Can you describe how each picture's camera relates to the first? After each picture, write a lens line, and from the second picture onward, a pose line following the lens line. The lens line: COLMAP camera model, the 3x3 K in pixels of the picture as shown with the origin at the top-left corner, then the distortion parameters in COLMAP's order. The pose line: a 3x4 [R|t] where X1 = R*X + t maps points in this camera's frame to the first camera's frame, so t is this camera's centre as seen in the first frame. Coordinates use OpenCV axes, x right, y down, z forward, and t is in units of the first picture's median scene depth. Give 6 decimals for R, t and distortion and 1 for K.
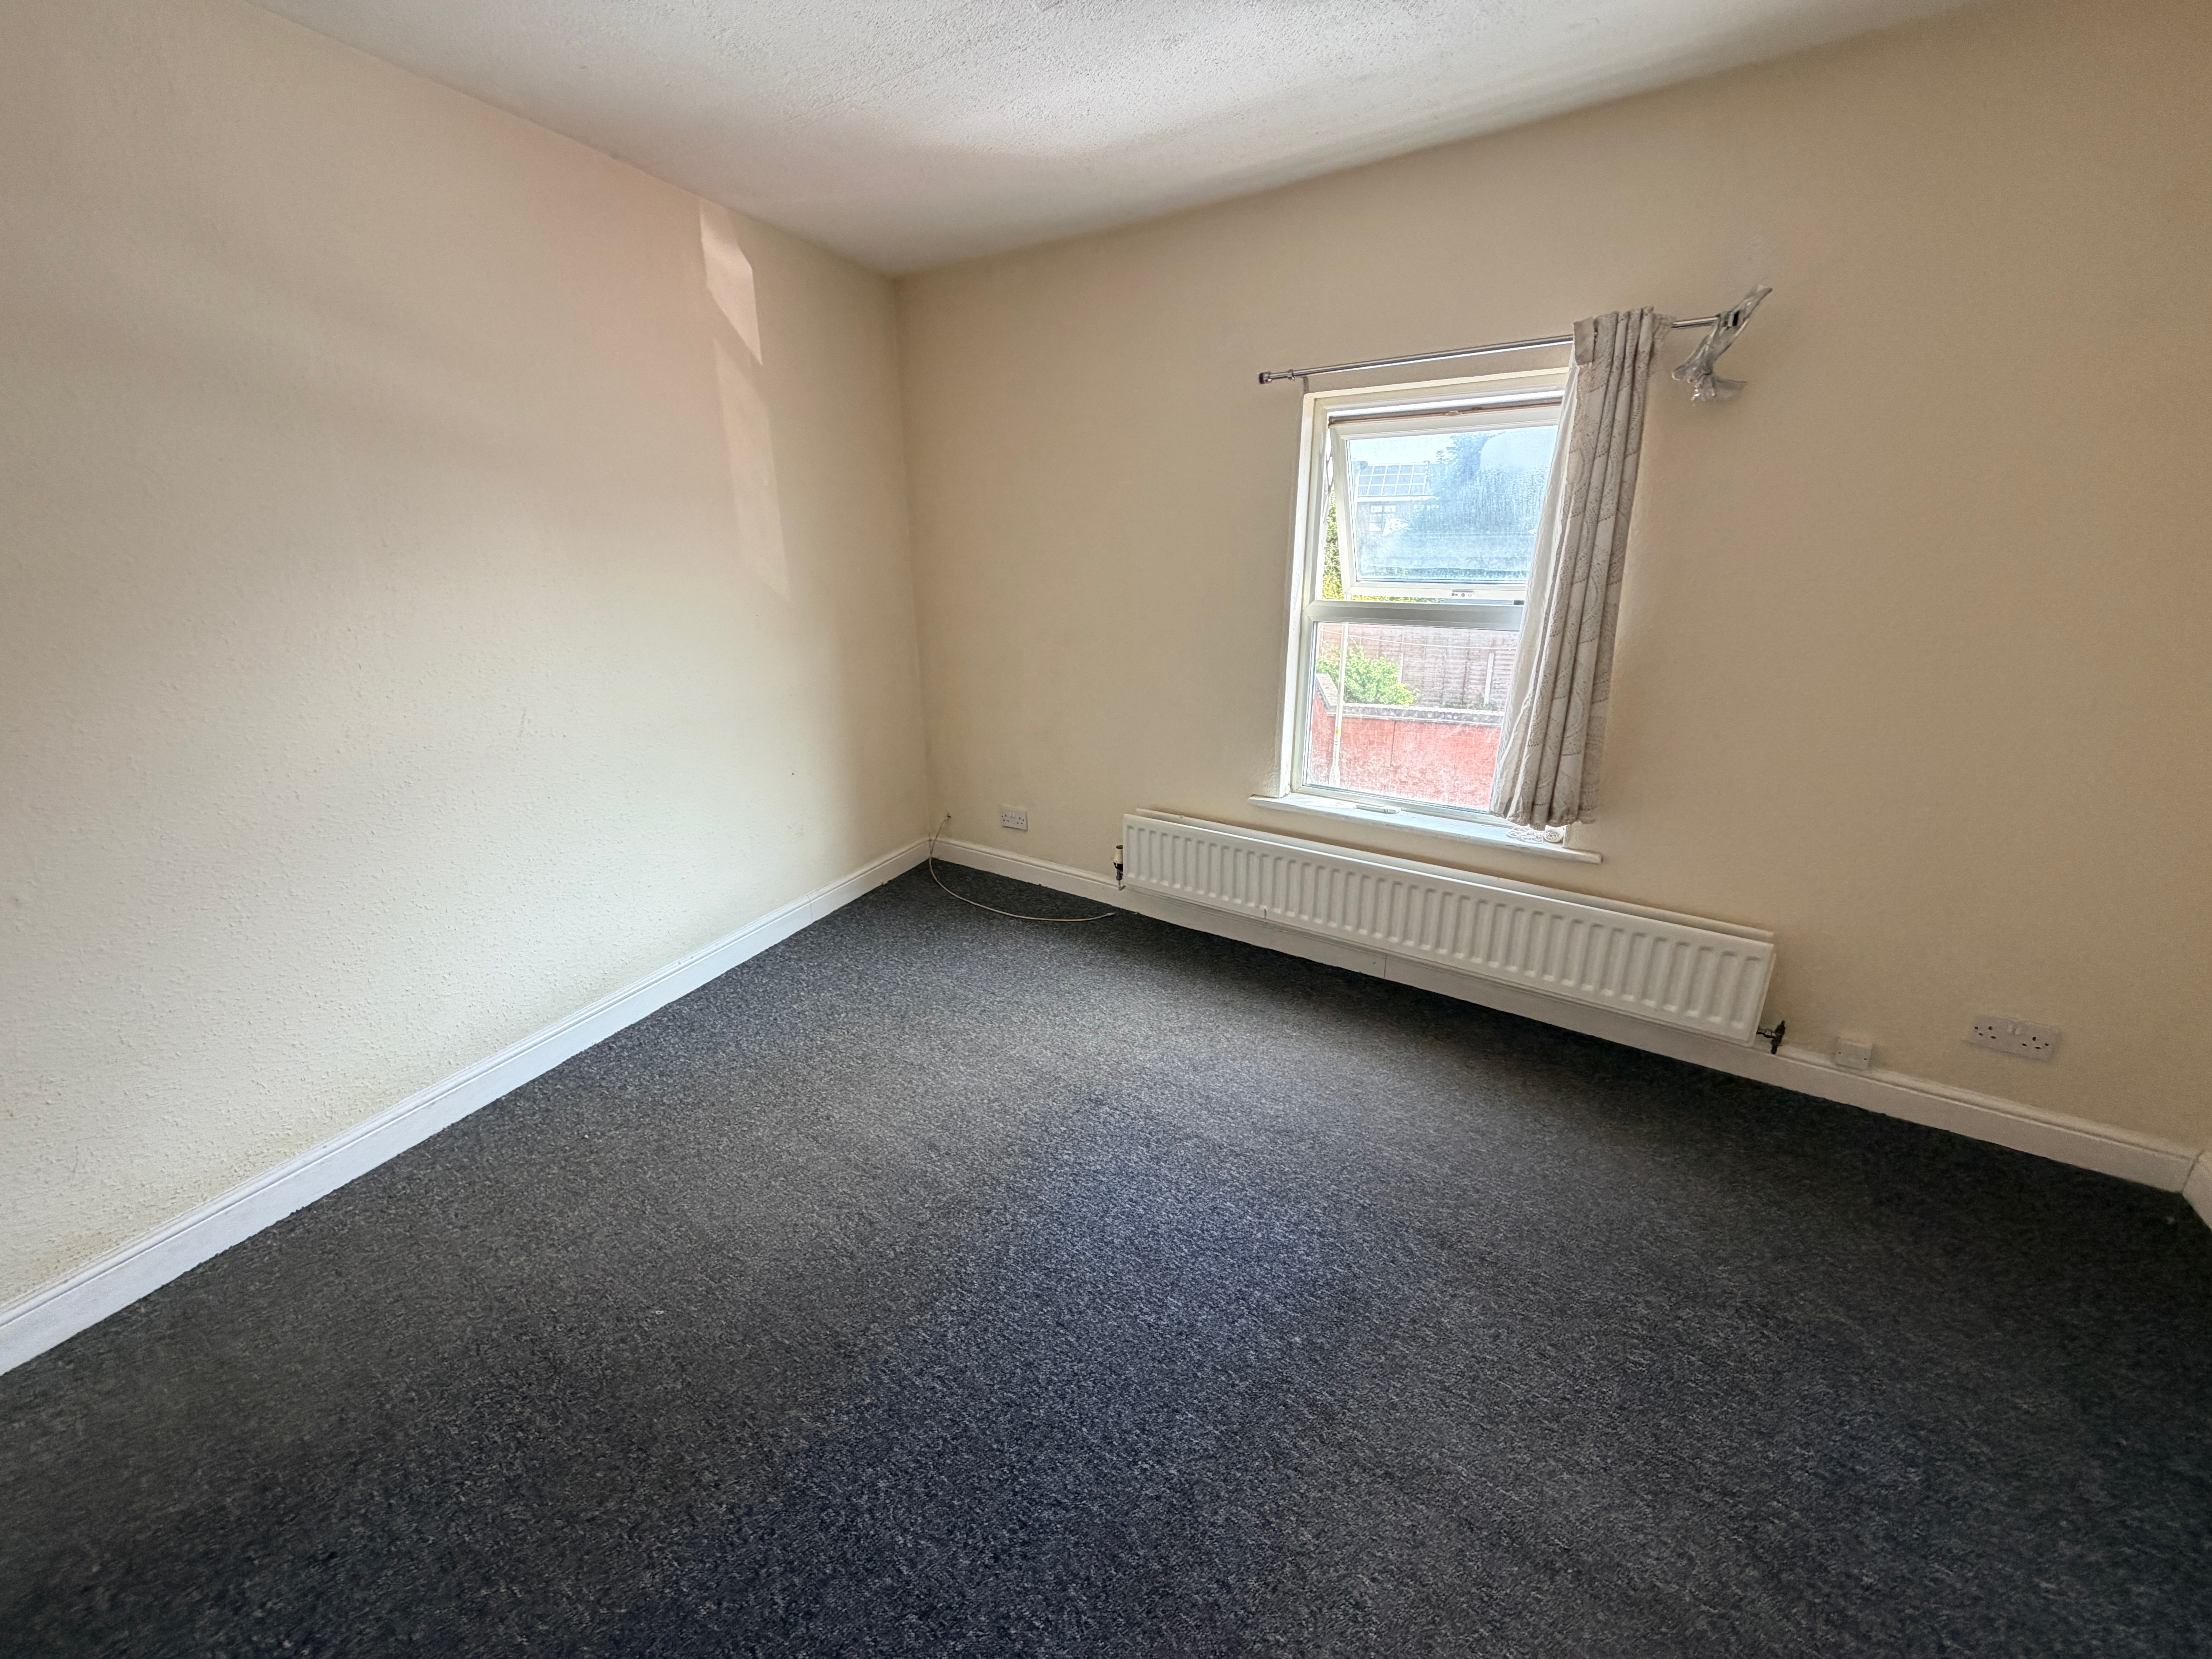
lens RADIAL K [[877.4, 0, 1099.9], [0, 877.4, 828.4], [0, 0, 1]] dist [-0.000653, -0.000280]
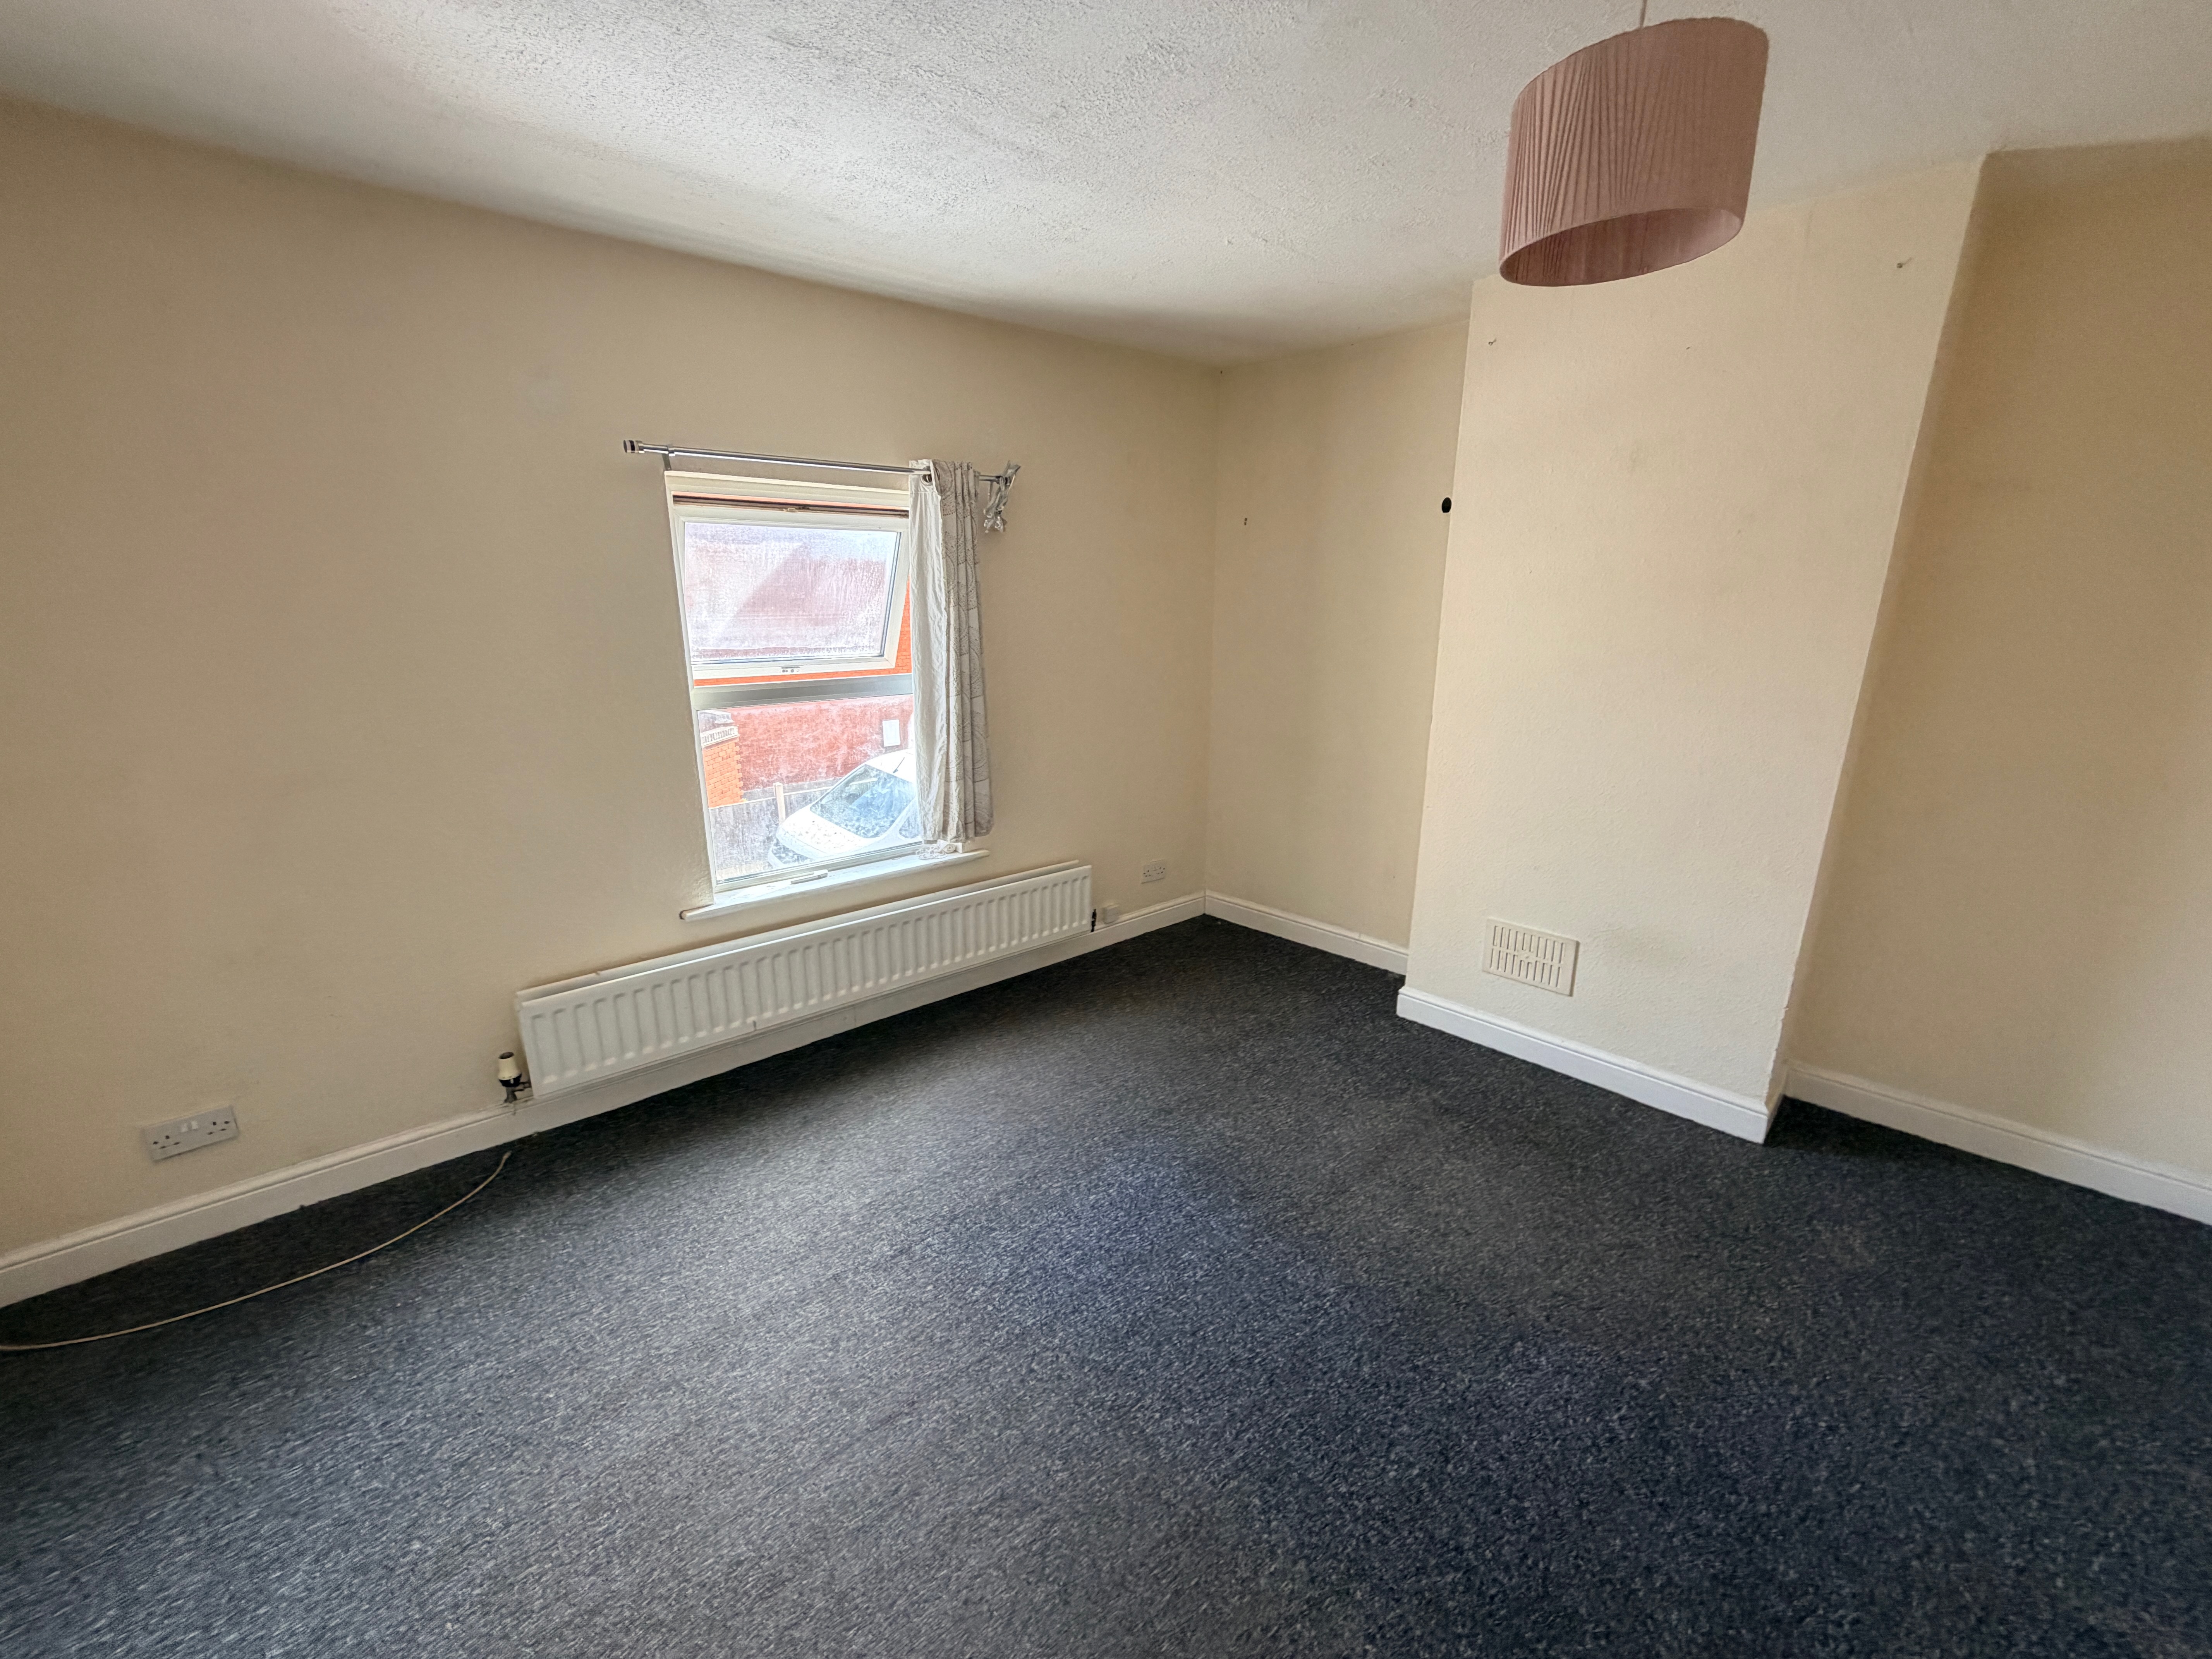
lens RADIAL K [[877.4, 0, 1099.3], [0, 877.4, 827.0], [0, 0, 1]] dist [-0.000653, -0.000280]
pose [[0.251066, -0.237670, 0.938338, -0.721512], [0.299235, 0.940962, 0.158269, -0.182926], [-0.920556, 0.241047, 0.307363, 0.465546]]
